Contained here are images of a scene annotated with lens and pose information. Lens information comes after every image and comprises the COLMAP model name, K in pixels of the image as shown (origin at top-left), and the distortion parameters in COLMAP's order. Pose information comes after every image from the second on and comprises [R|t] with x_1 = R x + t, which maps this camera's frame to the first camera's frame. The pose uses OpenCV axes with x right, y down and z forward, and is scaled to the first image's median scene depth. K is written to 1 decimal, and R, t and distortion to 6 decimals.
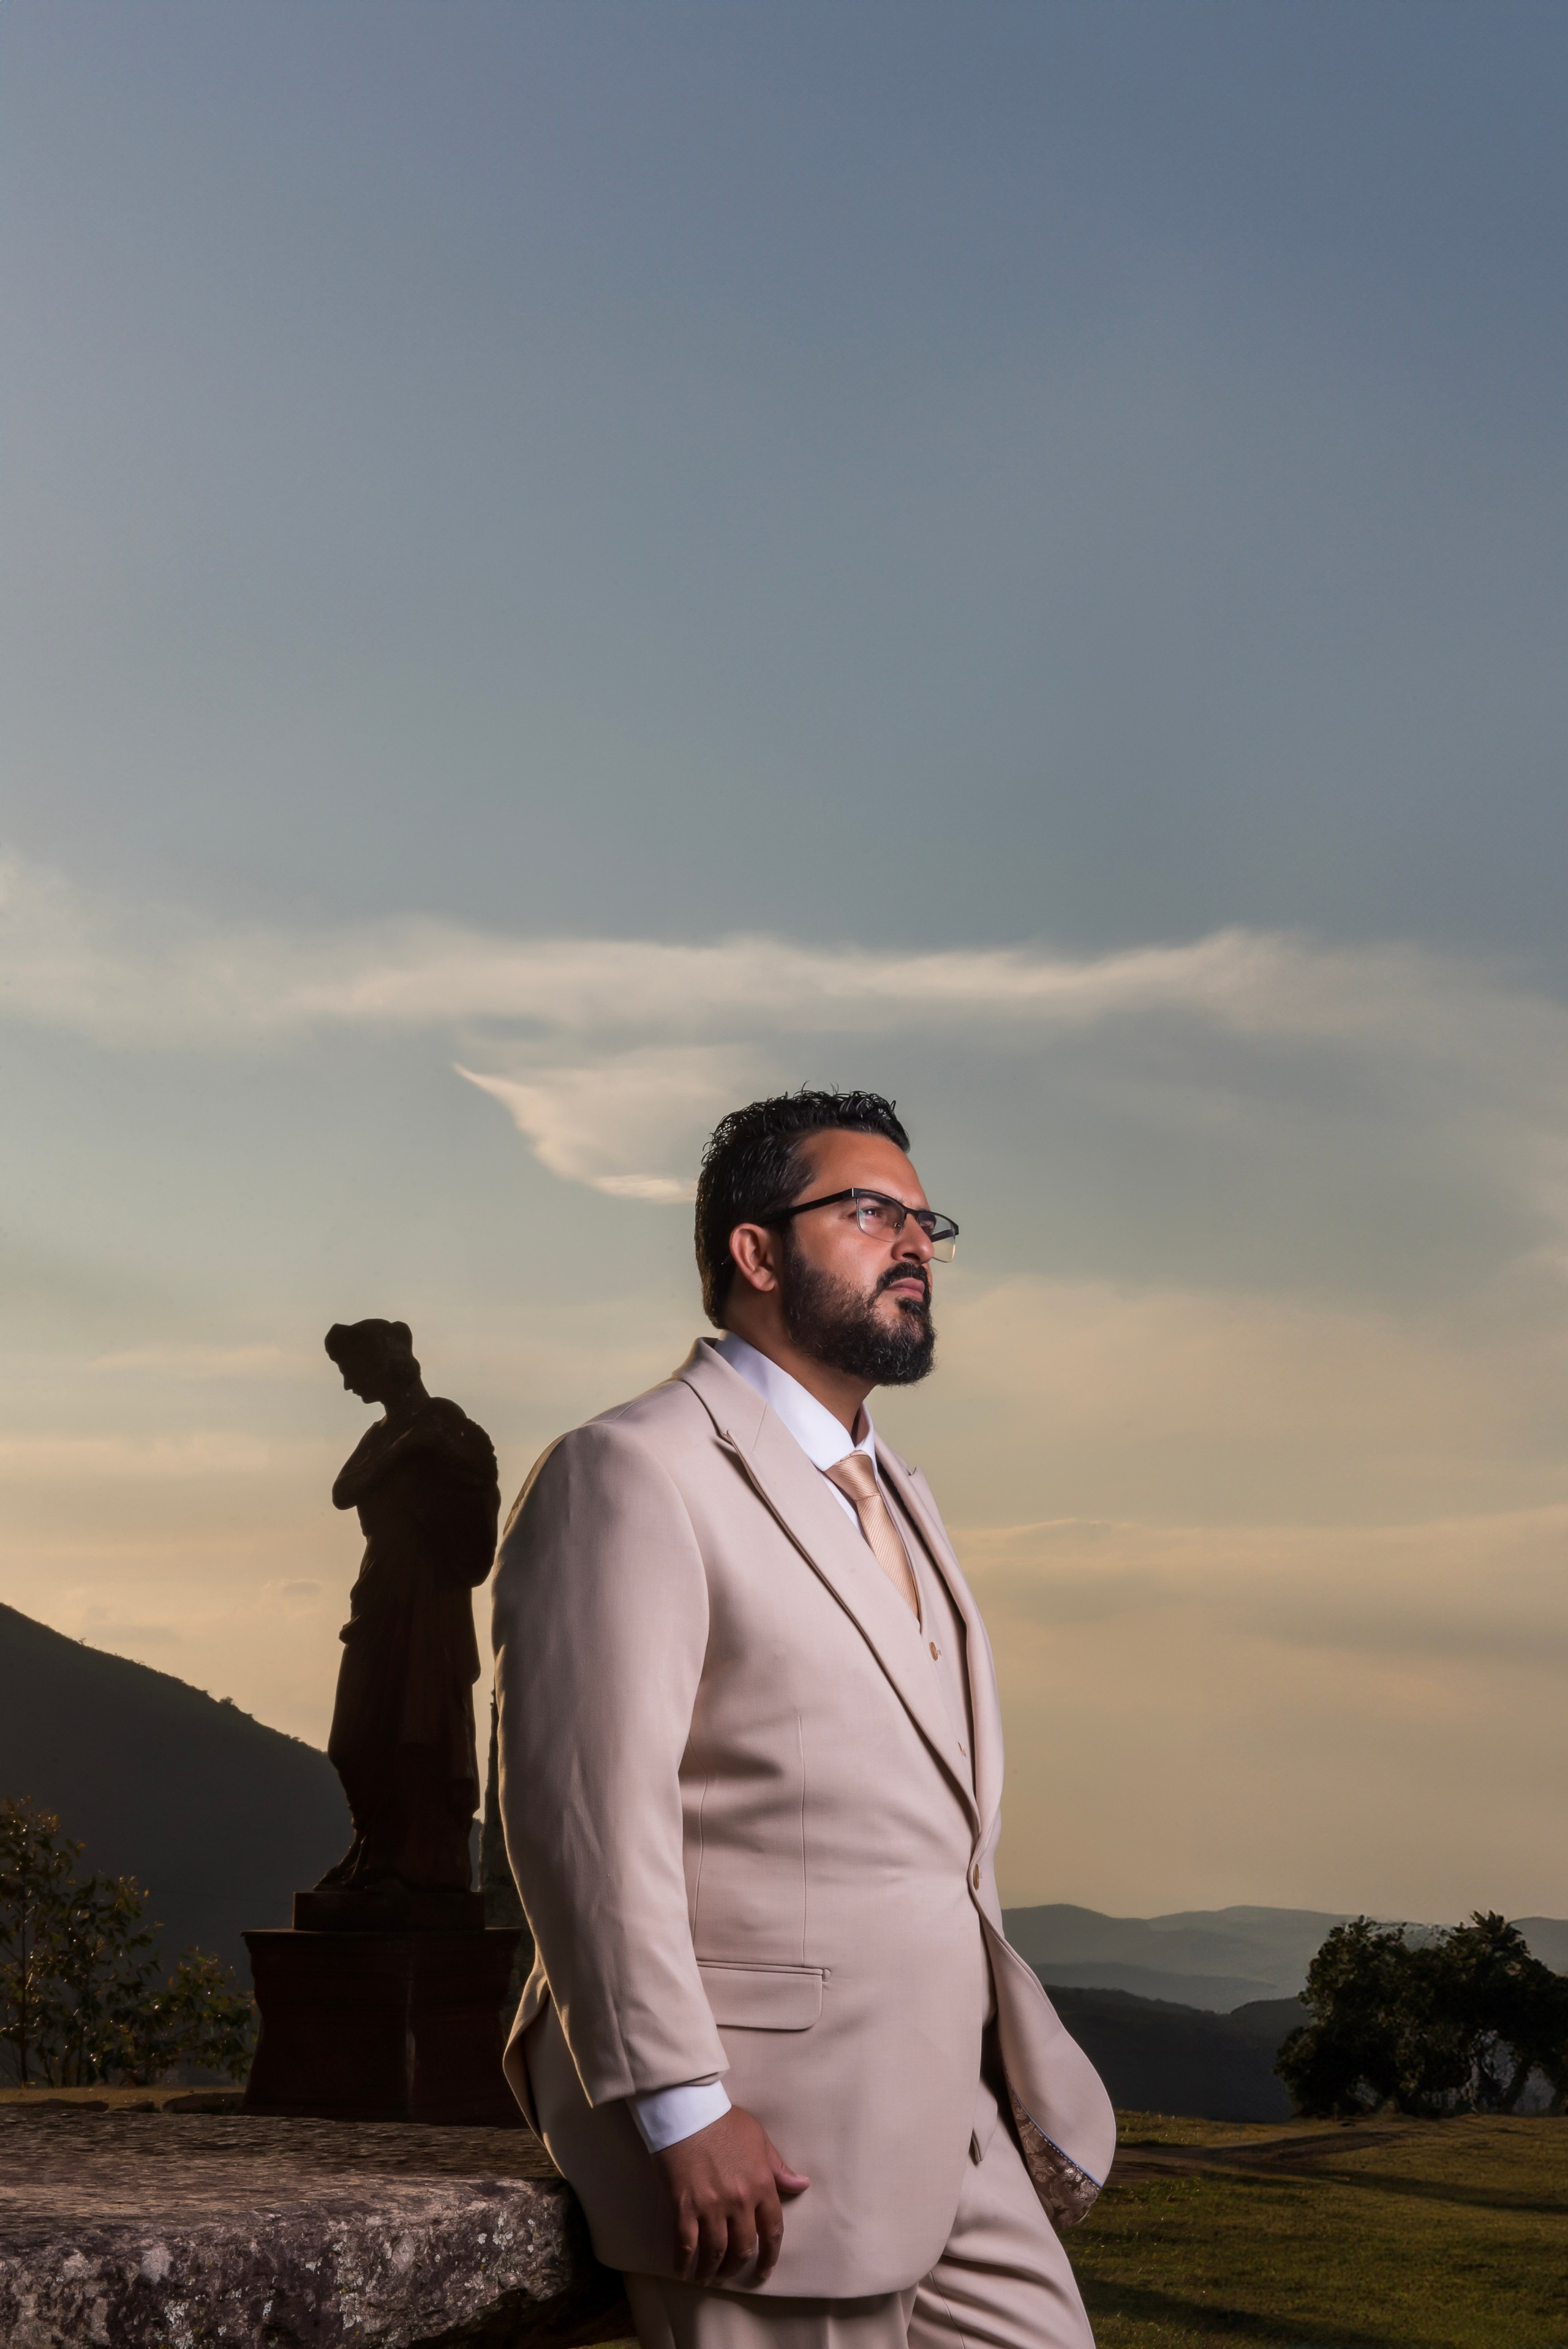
lens RADIAL K [[3961.0, 0, 792.3], [0, 3961.0, 1152.3], [0, 0, 1]] dist [0.035933, 0.000000]
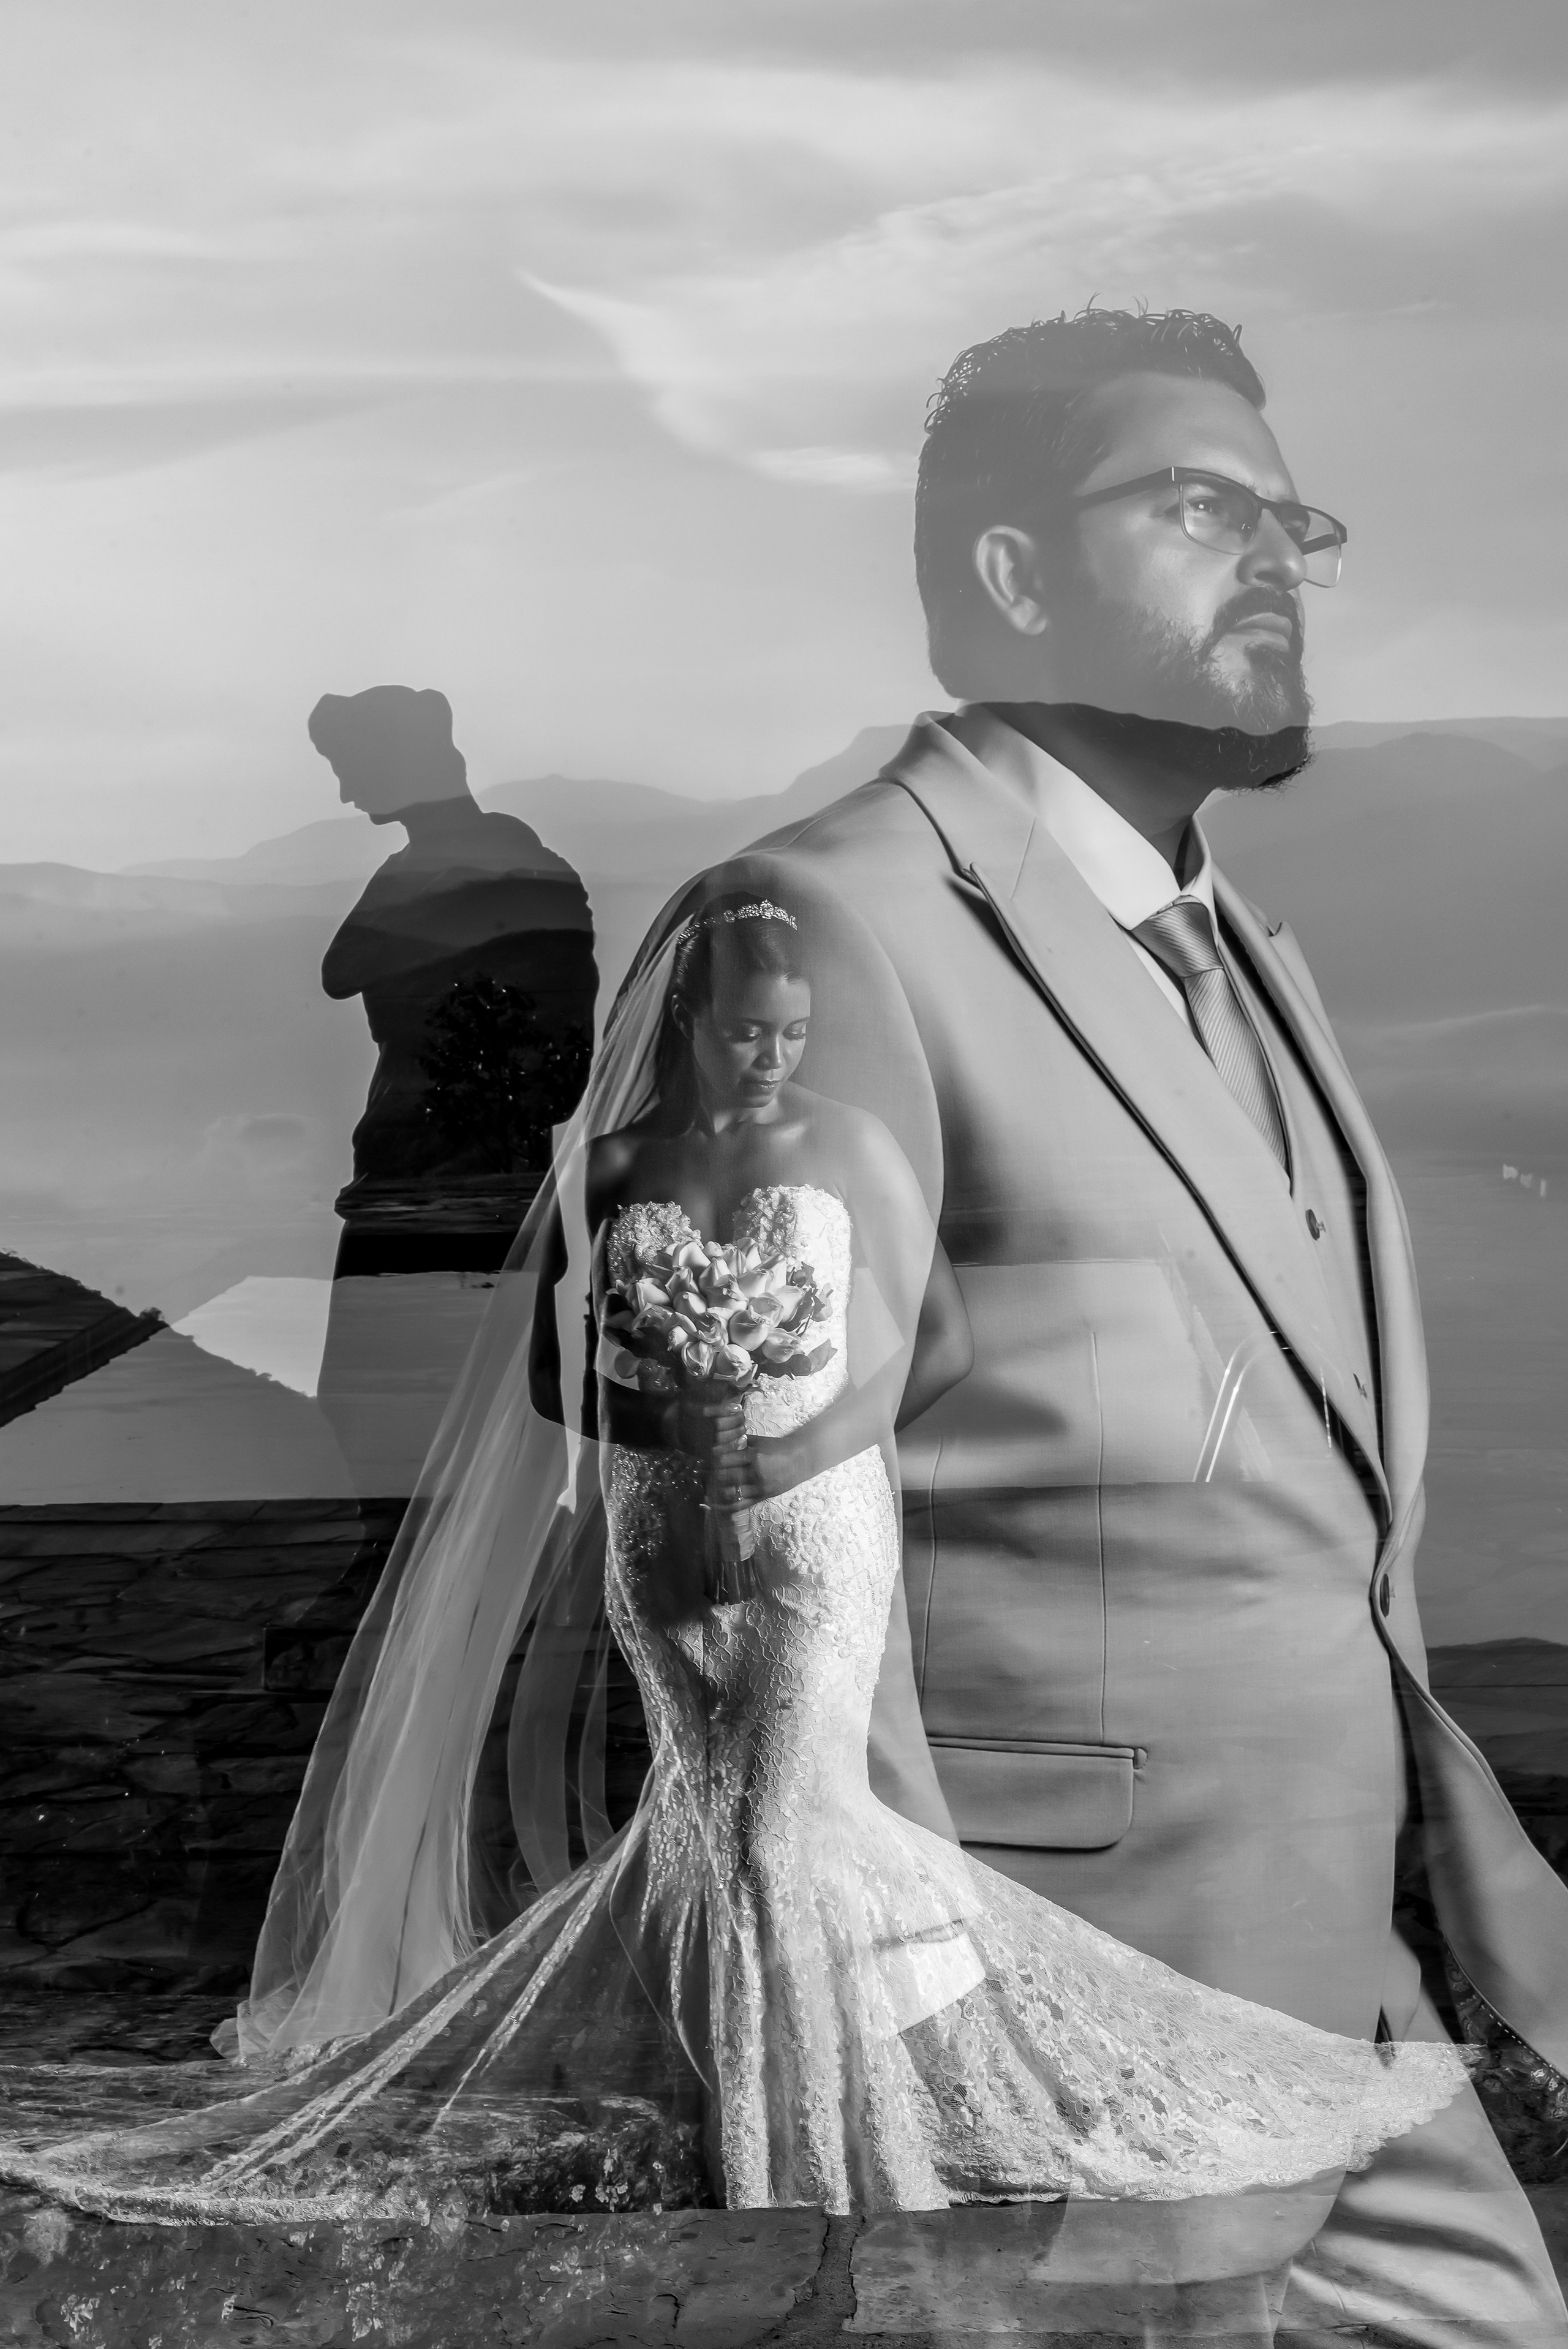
lens RADIAL K [[4692.9, 0, 777.7], [0, 4692.9, 1175.7], [0, 0, 1]] dist [-0.079016, 0.000000]
pose [[0.998553, -0.003045, -0.053686, -0.007808], [0.010483, 0.990262, 0.138819, 0.017945], [0.052740, -0.139181, 0.988862, 0.290547]]
